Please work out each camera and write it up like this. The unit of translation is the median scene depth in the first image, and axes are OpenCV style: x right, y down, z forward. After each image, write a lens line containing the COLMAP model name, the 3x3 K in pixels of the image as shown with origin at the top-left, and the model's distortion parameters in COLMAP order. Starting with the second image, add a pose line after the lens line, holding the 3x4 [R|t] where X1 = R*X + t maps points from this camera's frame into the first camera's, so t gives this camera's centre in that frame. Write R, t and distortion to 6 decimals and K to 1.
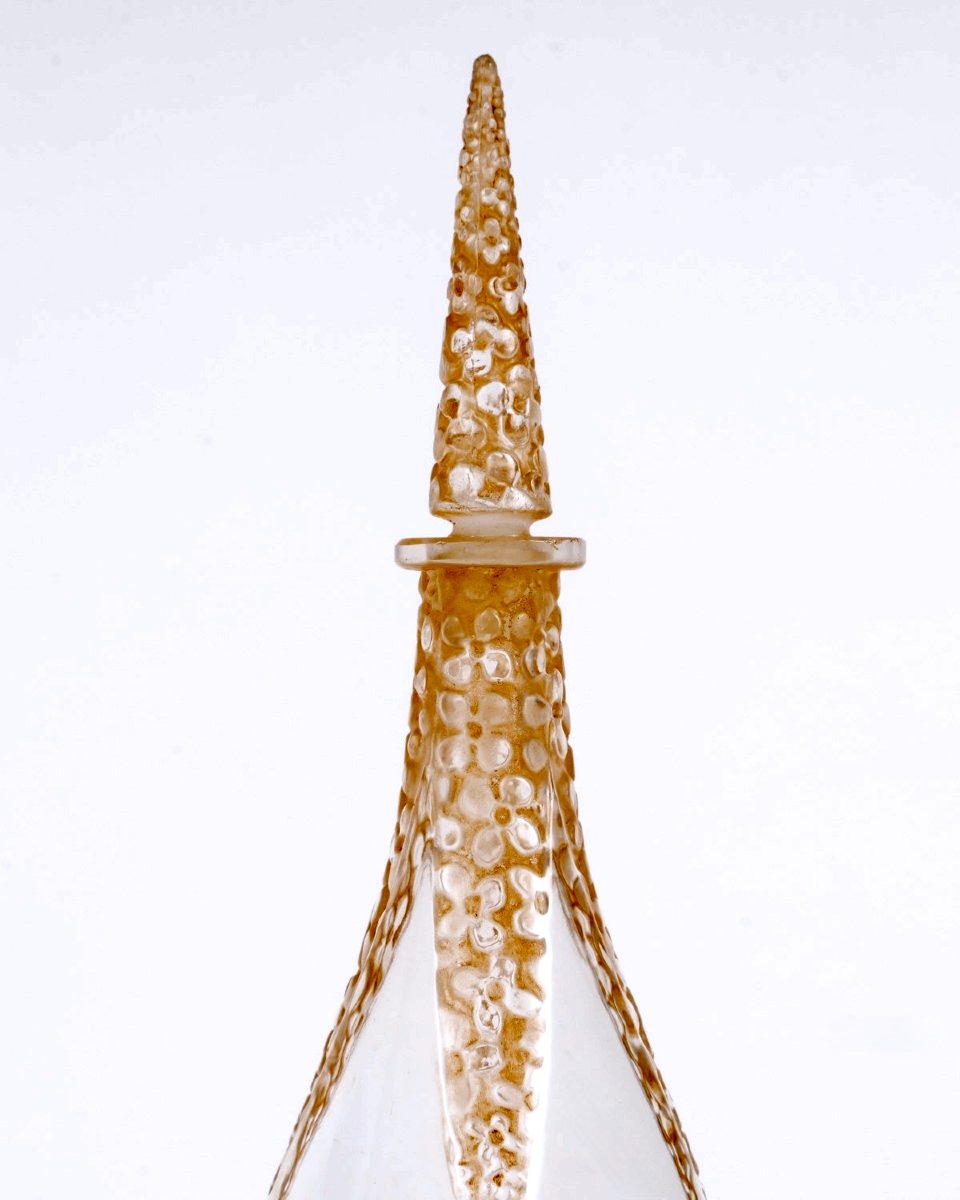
lens RADIAL K [[3728.2, 0, 479.7], [0, 3728.2, 601.0], [0, 0, 1]] dist [-0.021621, 0.000000]
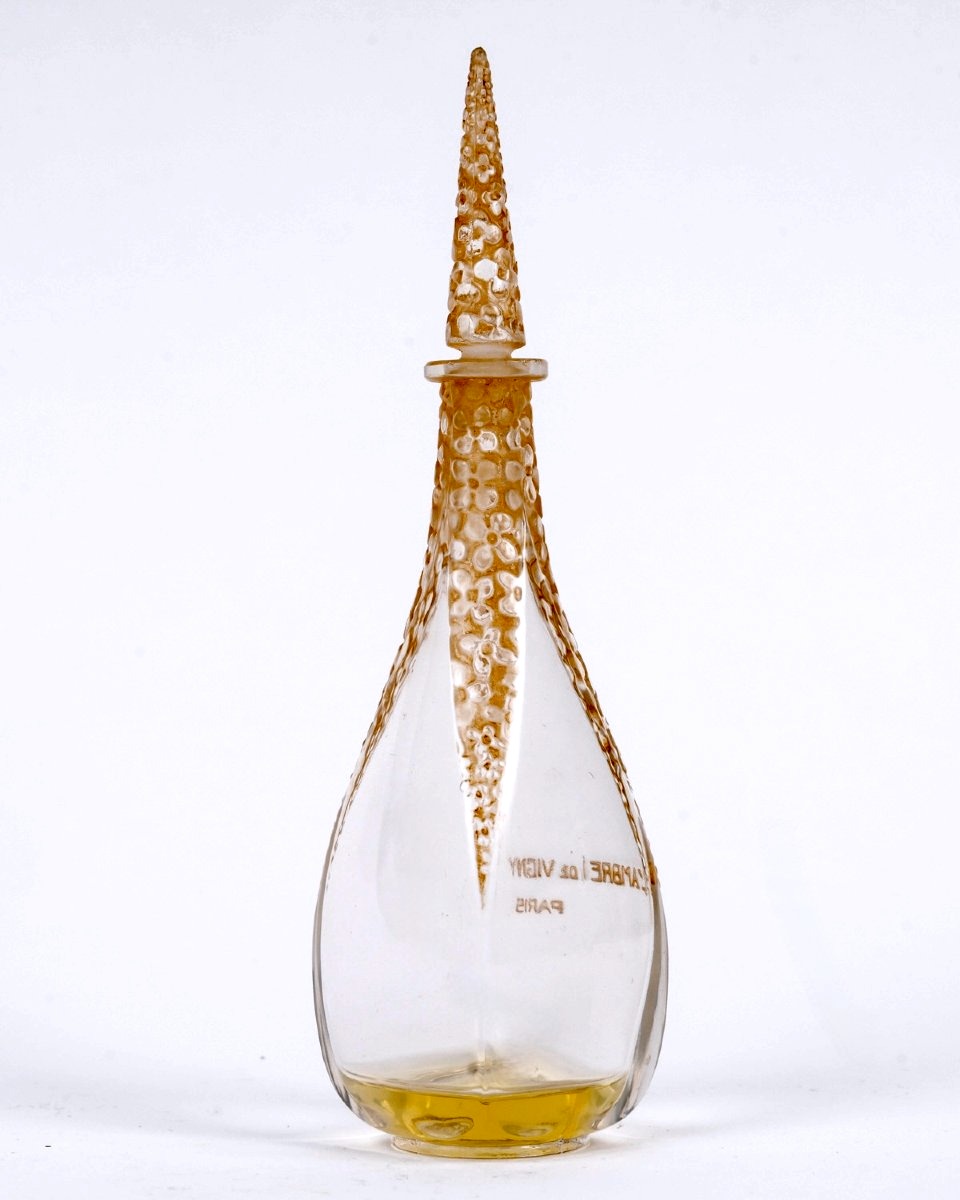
lens RADIAL K [[3395.7, 0, 478.8], [0, 3395.7, 601.7], [0, 0, 1]] dist [-0.093939, 0.000000]
pose [[0.998597, -0.008584, -0.052261, 0.073325], [0.010240, 0.999451, 0.031504, 0.038773], [0.051962, -0.031995, 0.998136, -0.409642]]
